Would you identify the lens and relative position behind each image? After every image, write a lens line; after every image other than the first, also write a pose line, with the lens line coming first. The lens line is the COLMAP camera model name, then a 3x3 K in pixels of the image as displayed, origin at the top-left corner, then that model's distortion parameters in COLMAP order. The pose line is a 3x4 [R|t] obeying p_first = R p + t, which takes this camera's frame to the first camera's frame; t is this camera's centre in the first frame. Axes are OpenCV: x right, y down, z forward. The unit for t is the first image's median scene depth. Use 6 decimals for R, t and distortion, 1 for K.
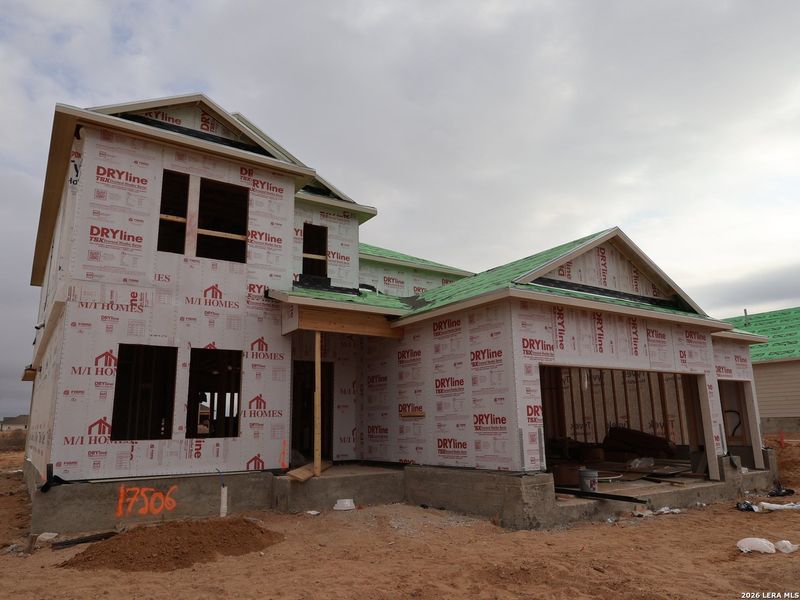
lens RADIAL K [[552.8, 0, 400.0], [0, 552.8, 300.0], [0, 0, 1]] dist [-0.002519, 0.000520]
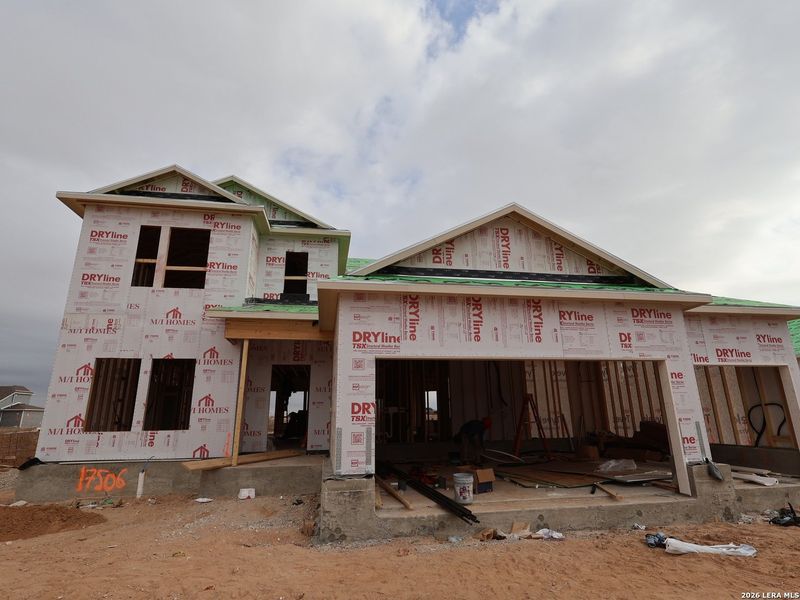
lens RADIAL K [[414.0, 0, 400.0], [0, 414.0, 300.0], [0, 0, 1]] dist [-0.001200, -0.000113]
pose [[0.914872, -0.104518, -0.389981, 0.515874], [0.086882, 0.994247, -0.062647, 0.059423], [0.394285, 0.023432, 0.918690, 0.331006]]
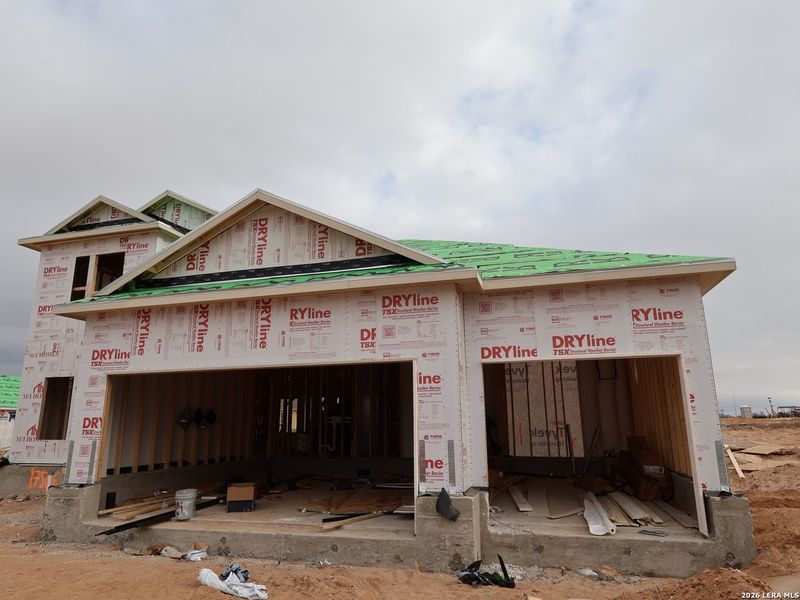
lens RADIAL K [[517.9, 0, 400.0], [0, 517.9, 300.0], [0, 0, 1]] dist [0.002424, 0.001064]
pose [[0.651453, -0.167520, -0.739963, 1.155632], [0.166631, 0.983097, -0.075863, 0.127857], [0.740164, -0.073880, 0.668356, 0.701390]]
